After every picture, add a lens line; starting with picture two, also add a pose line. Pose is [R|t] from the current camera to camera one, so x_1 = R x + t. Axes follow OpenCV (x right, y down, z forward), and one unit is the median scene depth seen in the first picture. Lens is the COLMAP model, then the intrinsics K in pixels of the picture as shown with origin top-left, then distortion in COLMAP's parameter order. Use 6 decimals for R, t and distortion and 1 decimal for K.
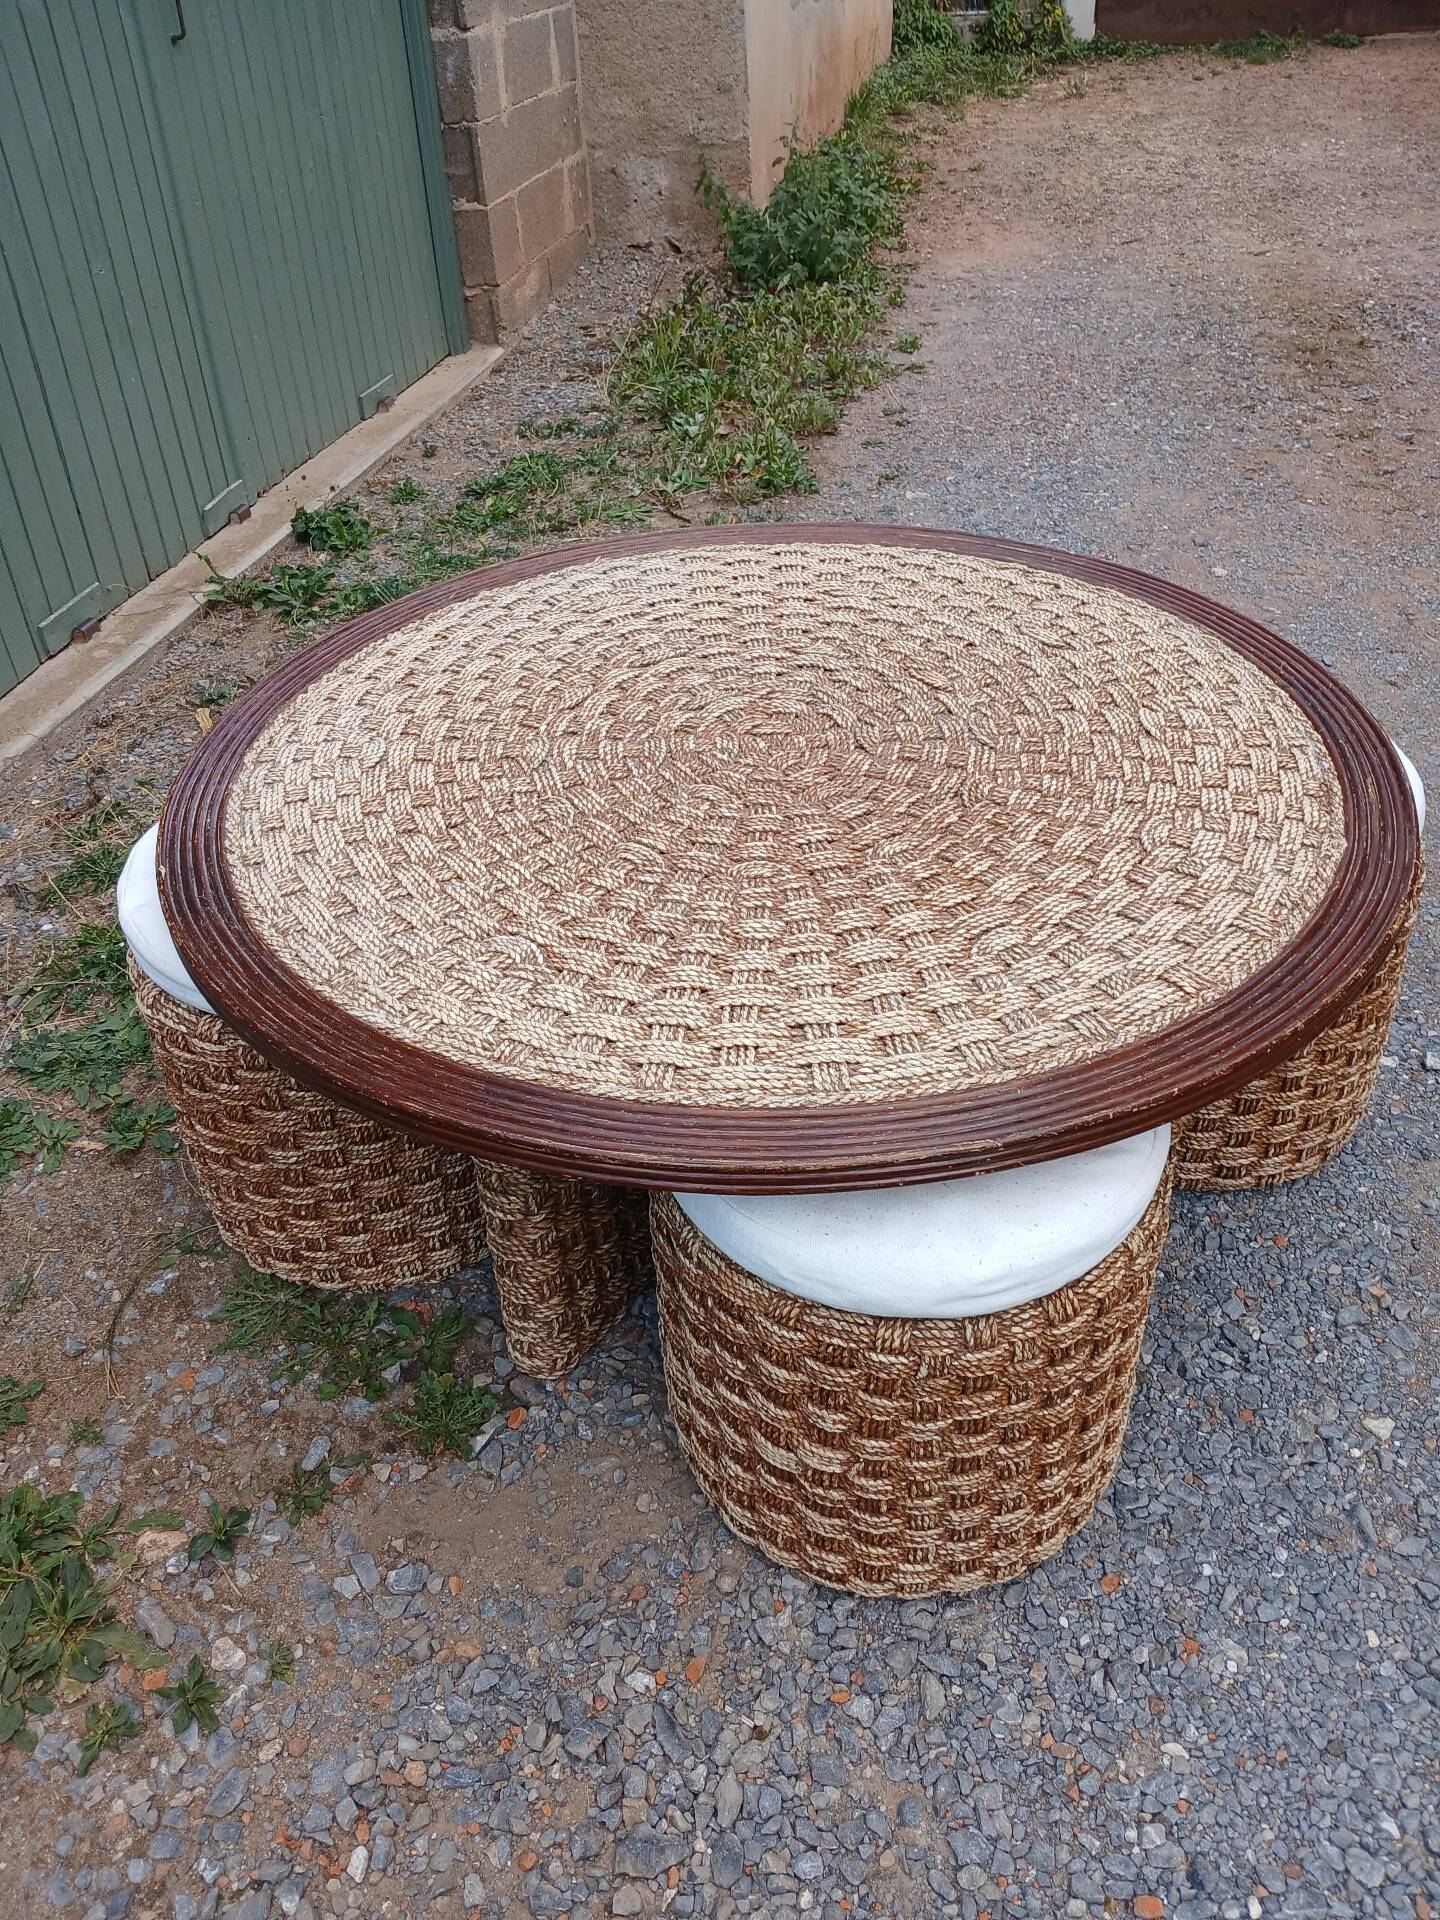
lens RADIAL K [[1462.9, 0, 727.2], [0, 1462.9, 965.9], [0, 0, 1]] dist [0.057097, -0.137154]
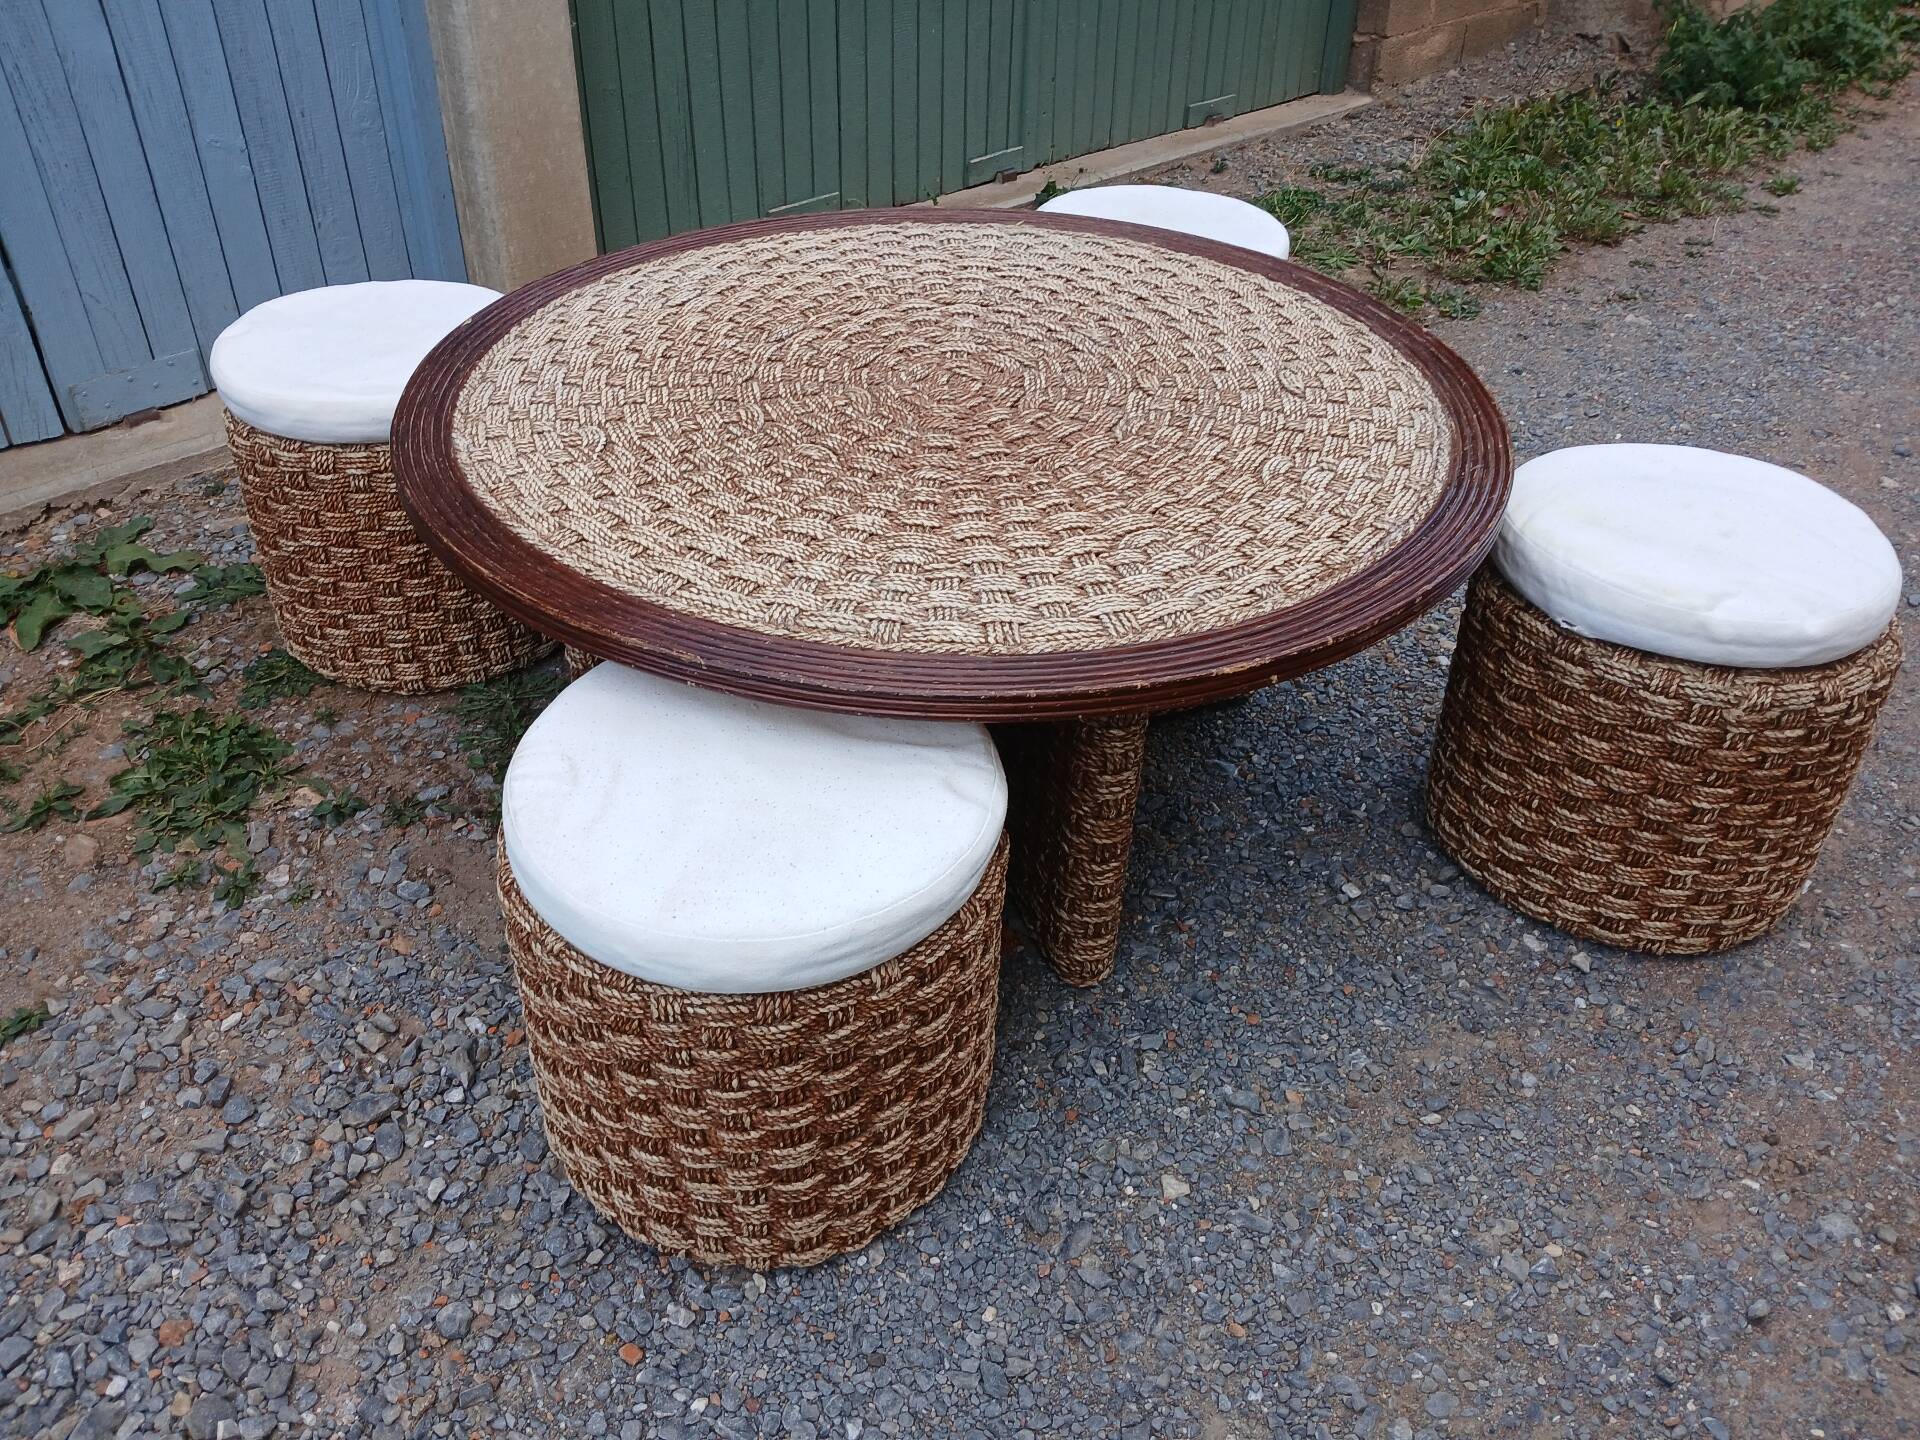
lens RADIAL K [[1460.4, 0, 962.0], [0, 1460.4, 716.8], [0, 0, 1]] dist [0.062012, -0.135704]
pose [[0.835810, 0.372594, -0.403231, 0.650429], [-0.373396, 0.924214, 0.080023, -0.008540], [0.402488, 0.083681, 0.911592, 0.005865]]
